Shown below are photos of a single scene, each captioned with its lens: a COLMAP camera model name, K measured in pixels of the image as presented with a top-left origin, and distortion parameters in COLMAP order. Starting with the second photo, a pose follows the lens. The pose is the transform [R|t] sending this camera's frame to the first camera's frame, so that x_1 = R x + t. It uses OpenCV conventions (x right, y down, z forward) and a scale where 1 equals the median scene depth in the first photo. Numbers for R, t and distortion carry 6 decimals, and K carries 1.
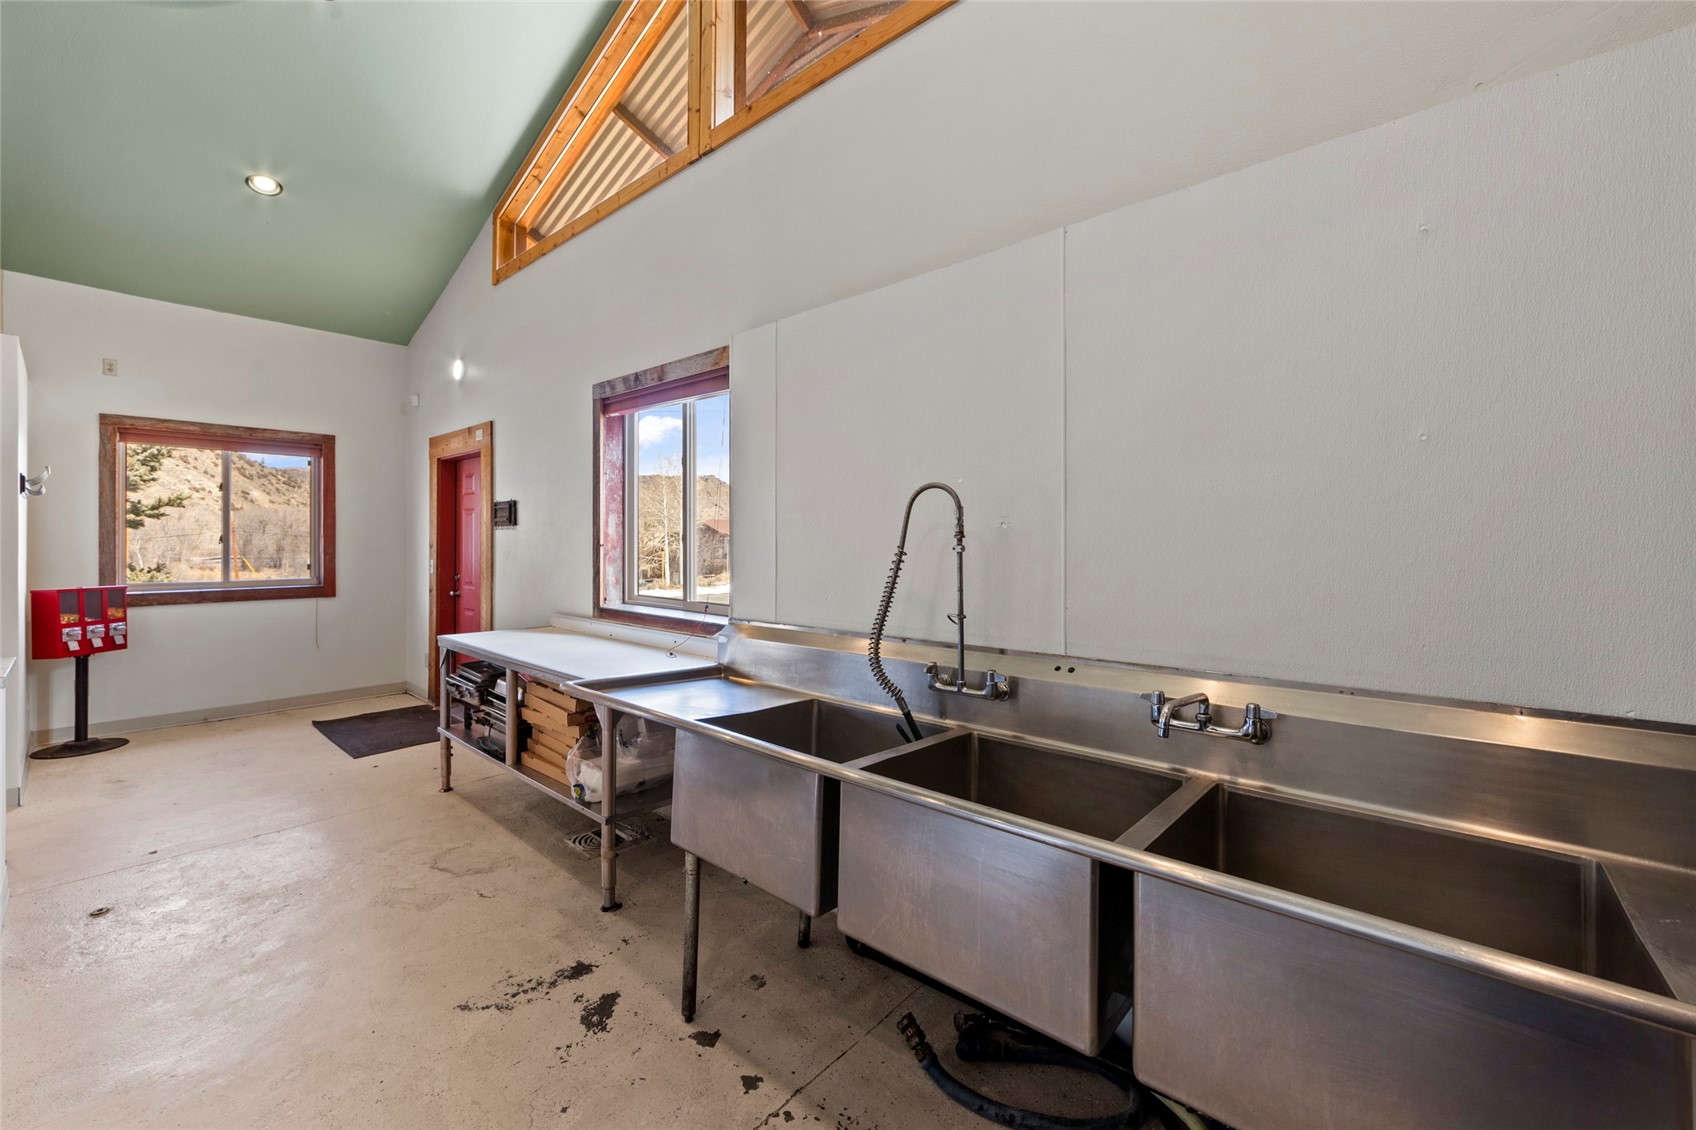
lens RADIAL K [[669.6, 0, 842.1], [0, 669.6, 539.7], [0, 0, 1]] dist [-0.004396, -0.000038]
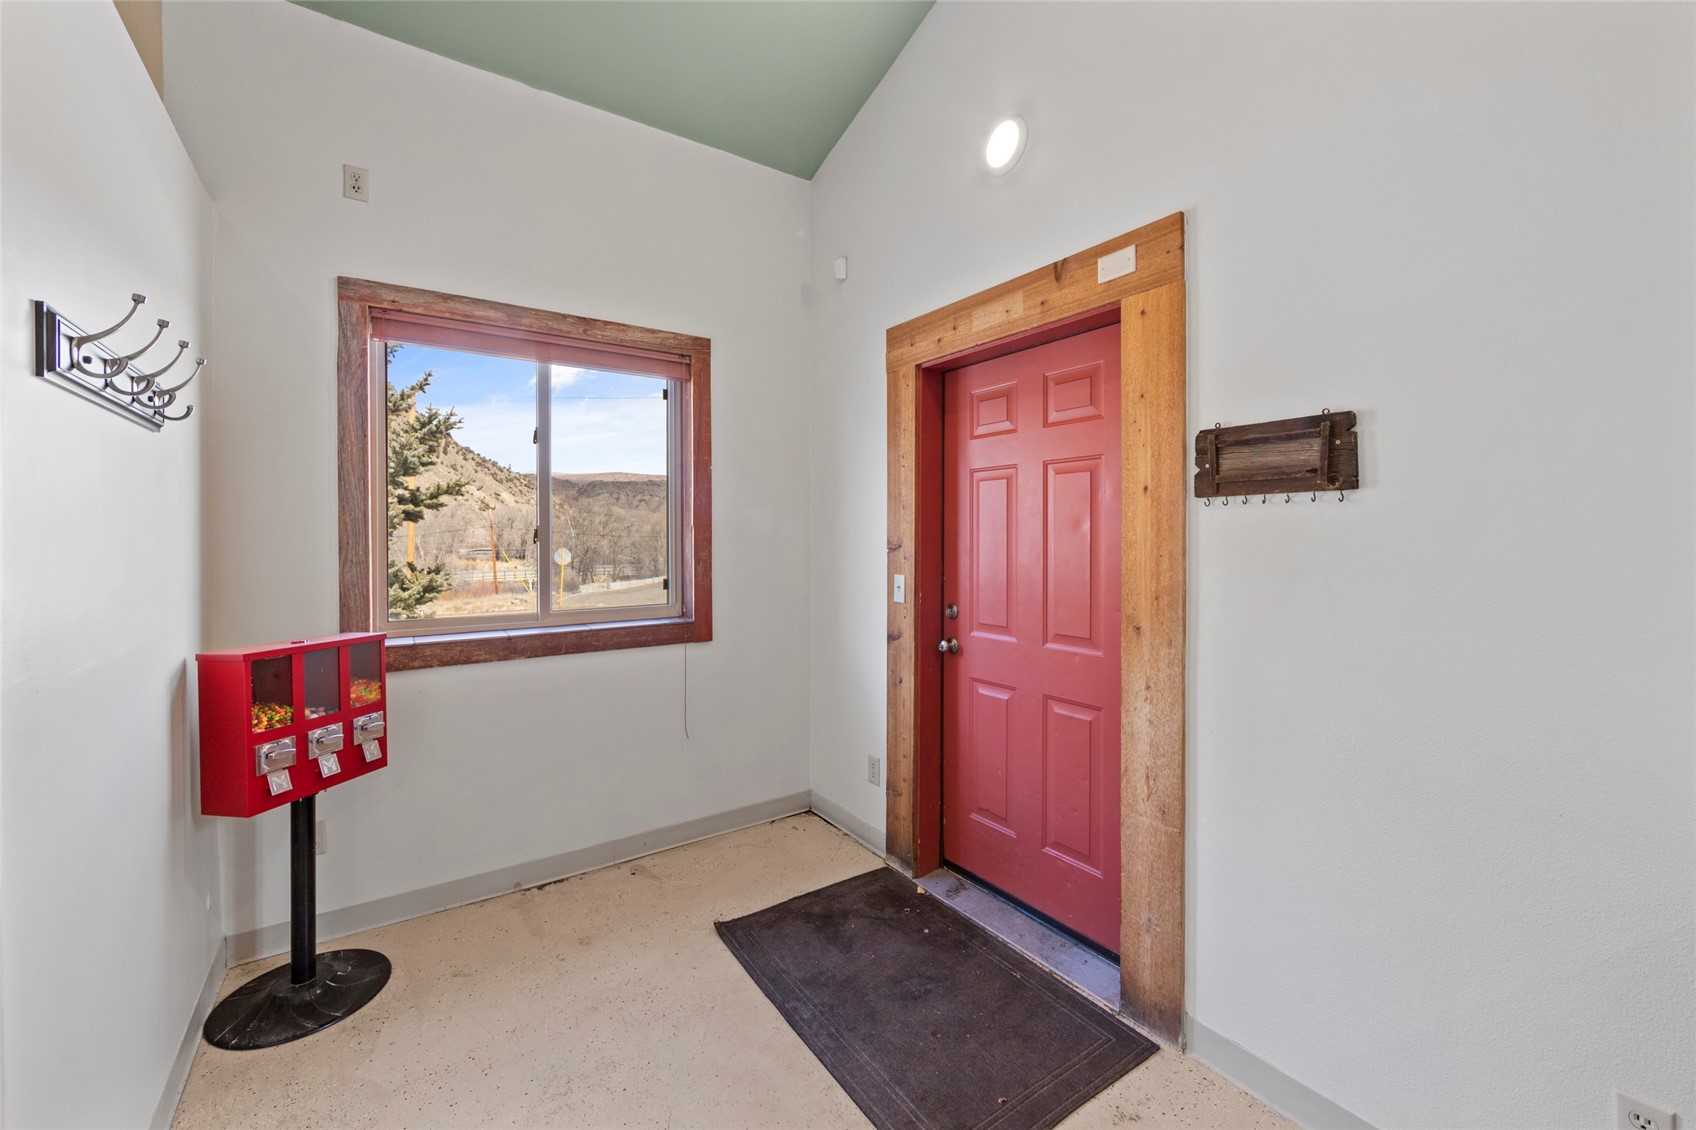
lens RADIAL K [[669.6, 0, 848.4], [0, 669.6, 537.9], [0, 0, 1]] dist [-0.004396, -0.000038]
pose [[0.969910, -0.001469, -0.243458, -0.546508], [0.003304, 0.999969, 0.007132, -0.000716], [0.243440, -0.007722, 0.969885, 0.530415]]
